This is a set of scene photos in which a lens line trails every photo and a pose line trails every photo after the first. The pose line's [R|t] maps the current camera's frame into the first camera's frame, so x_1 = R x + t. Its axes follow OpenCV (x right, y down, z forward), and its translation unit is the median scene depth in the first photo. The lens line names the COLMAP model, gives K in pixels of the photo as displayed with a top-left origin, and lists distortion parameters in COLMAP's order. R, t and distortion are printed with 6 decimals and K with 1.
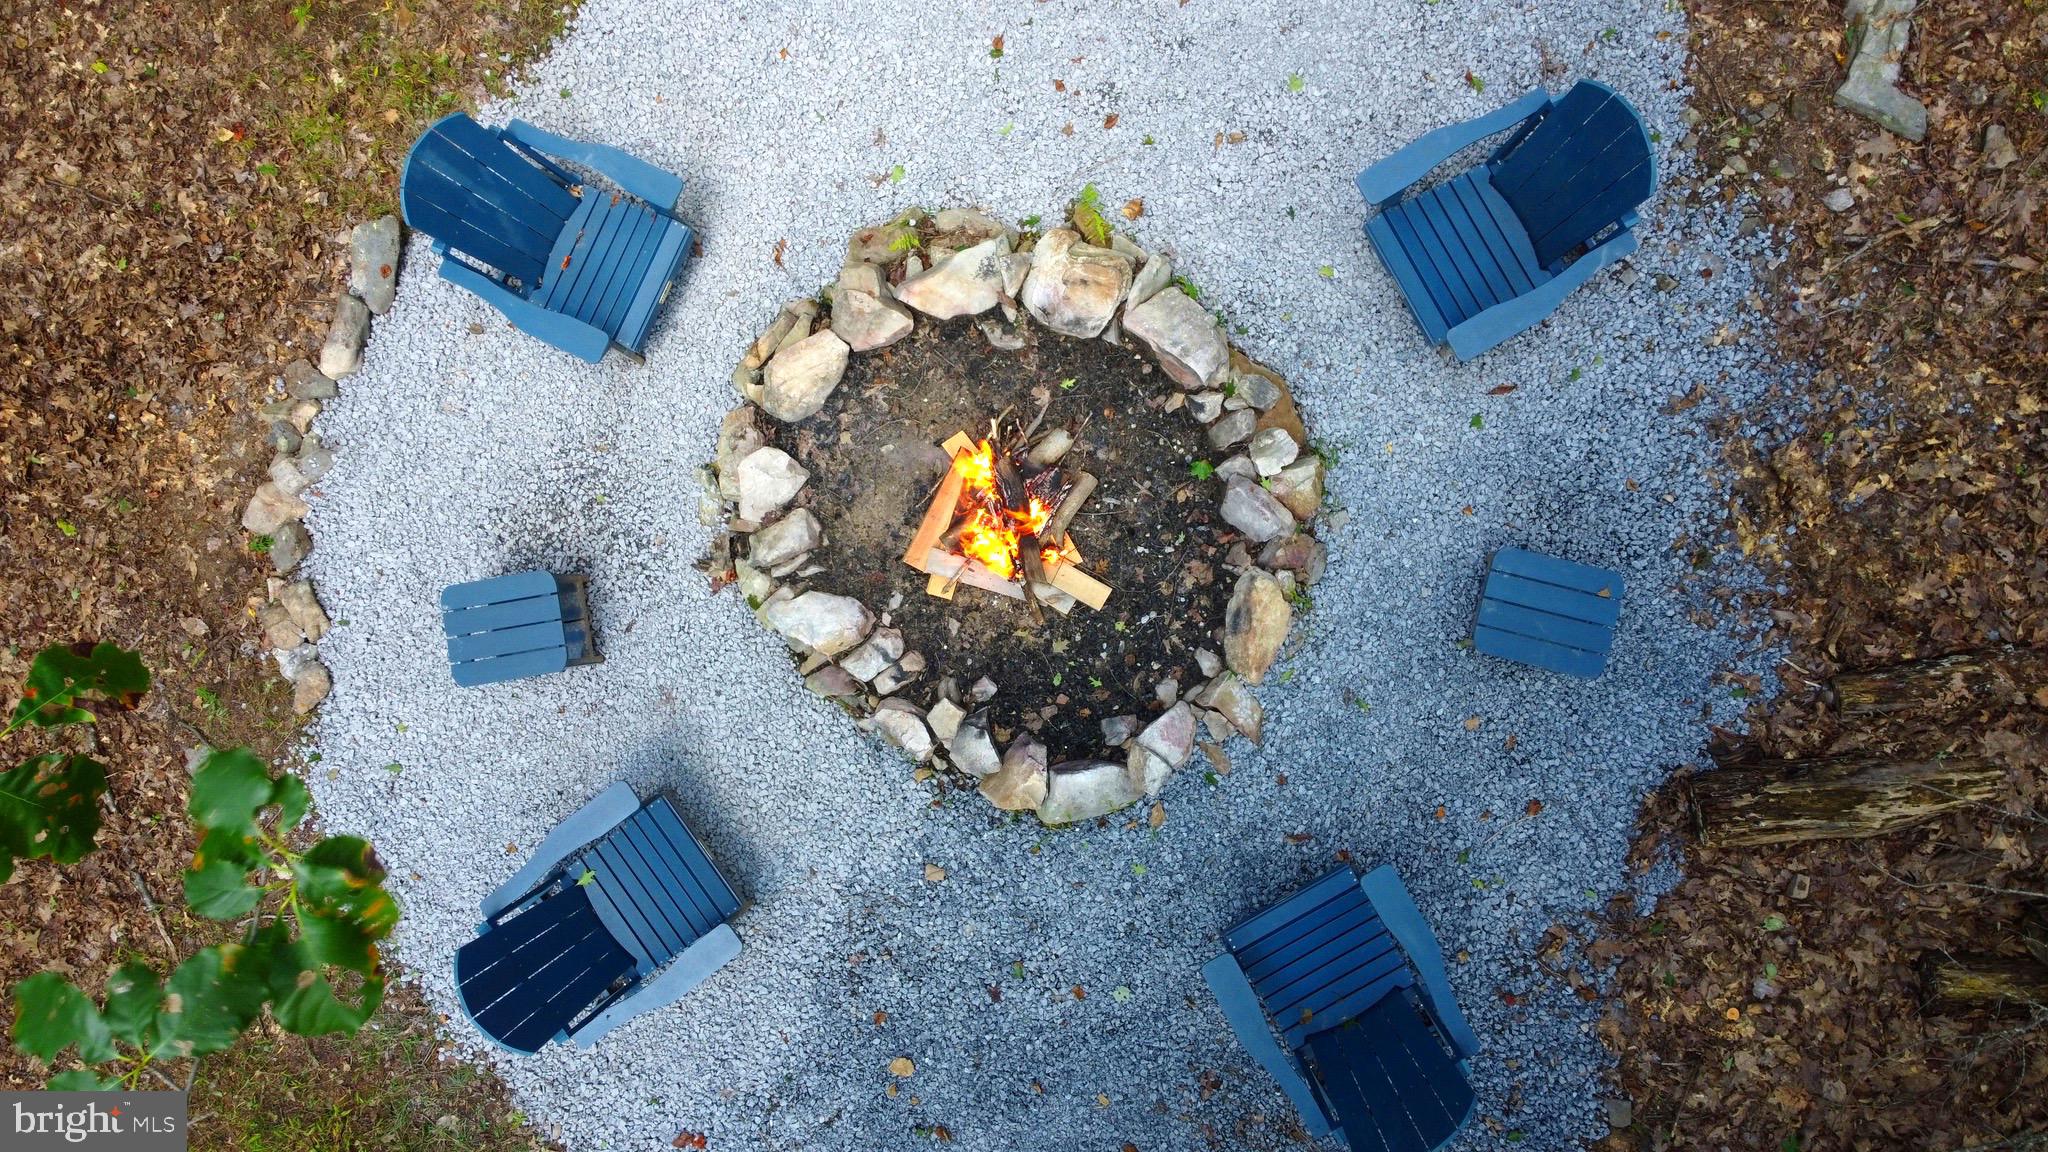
lens RADIAL K [[1560.9, 0, 1013.0], [0, 1560.9, 578.6], [0, 0, 1]] dist [-0.008242, 0.006894]
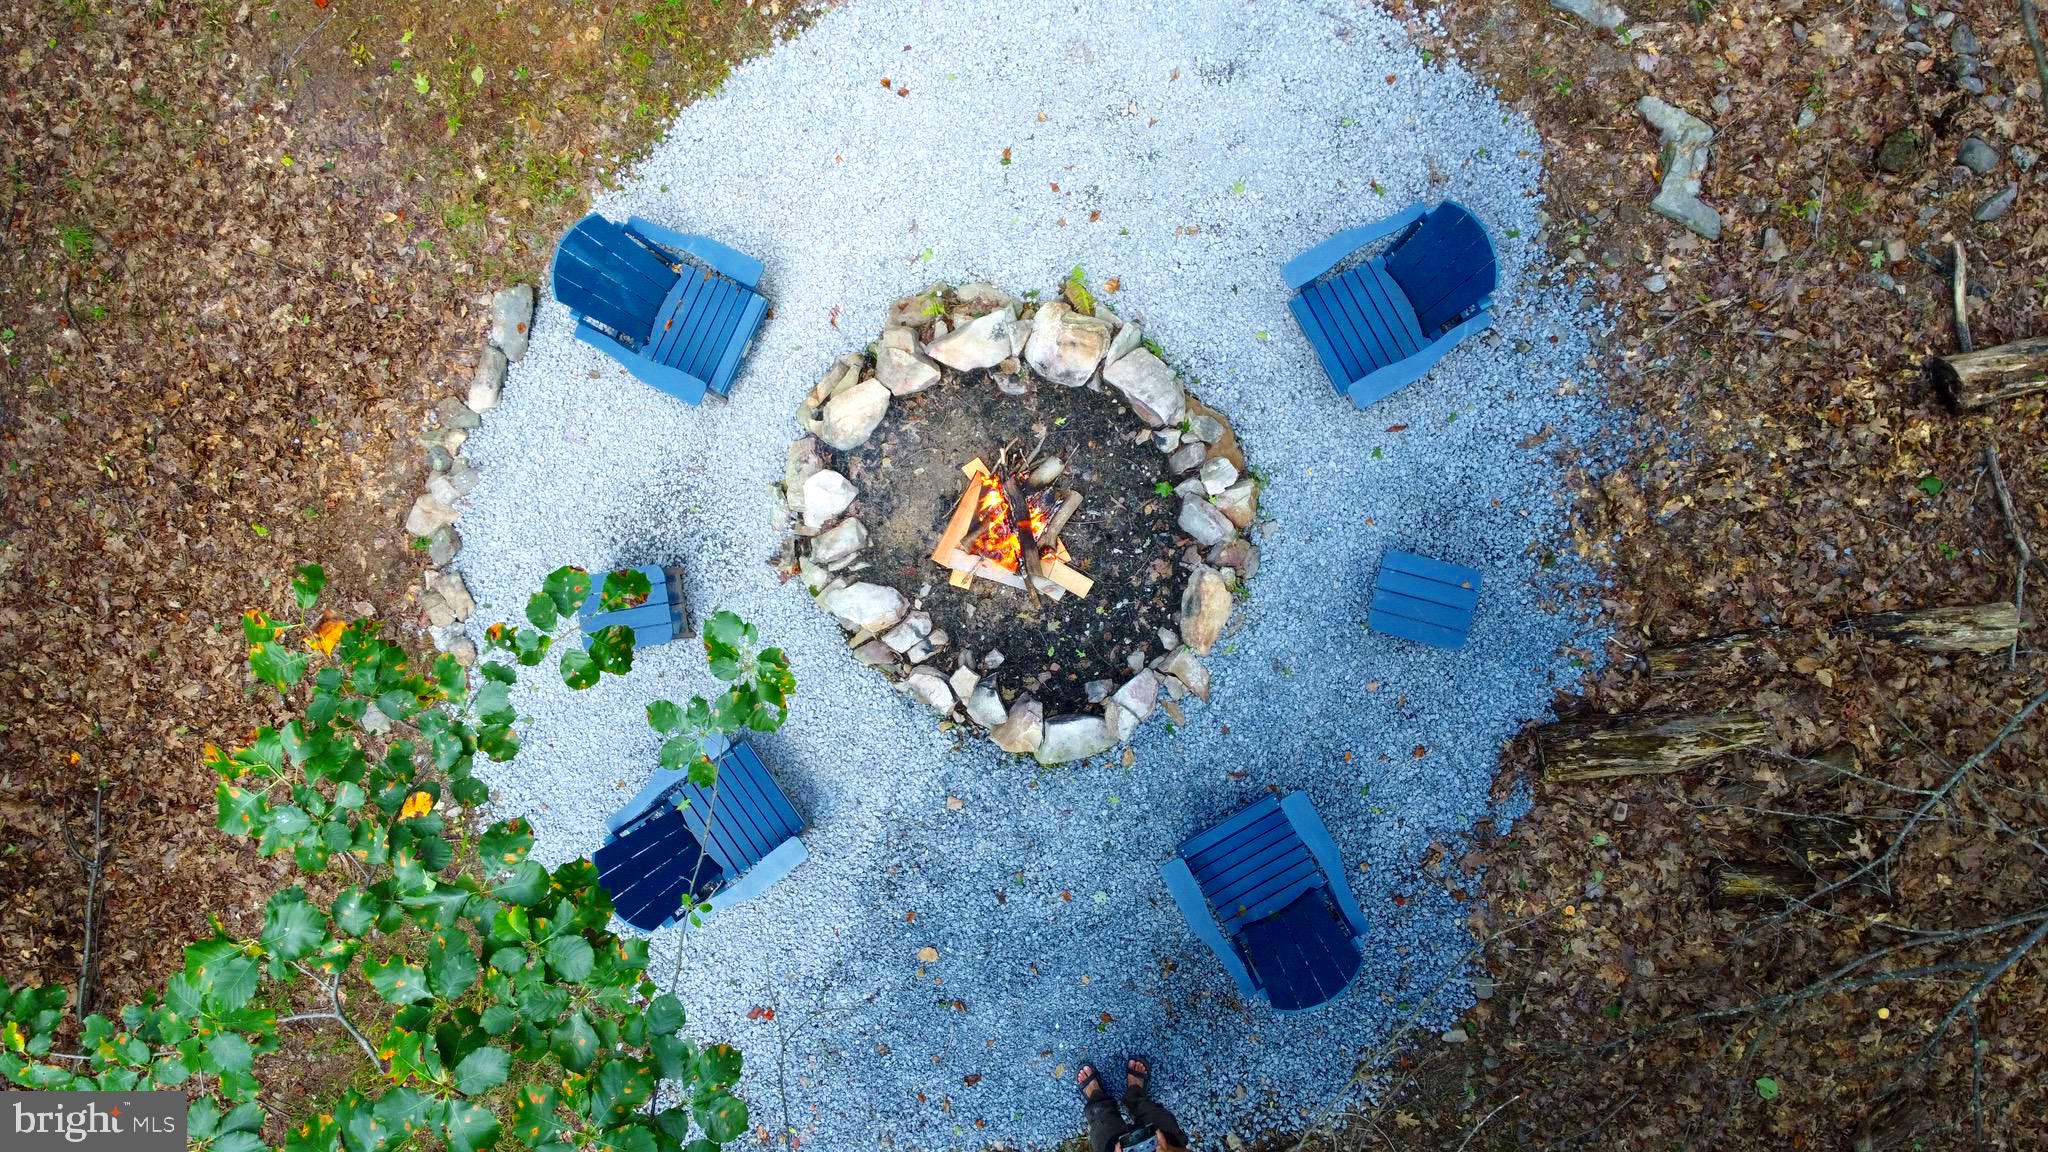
lens RADIAL K [[1560.9, 0, 1032.6], [0, 1560.9, 573.6], [0, 0, 1]] dist [-0.008242, 0.006894]
pose [[0.999893, 0.004589, 0.013859, -0.004856], [-0.004472, 0.999954, -0.008458, 0.011327], [-0.013898, 0.008395, 0.999868, -0.284344]]
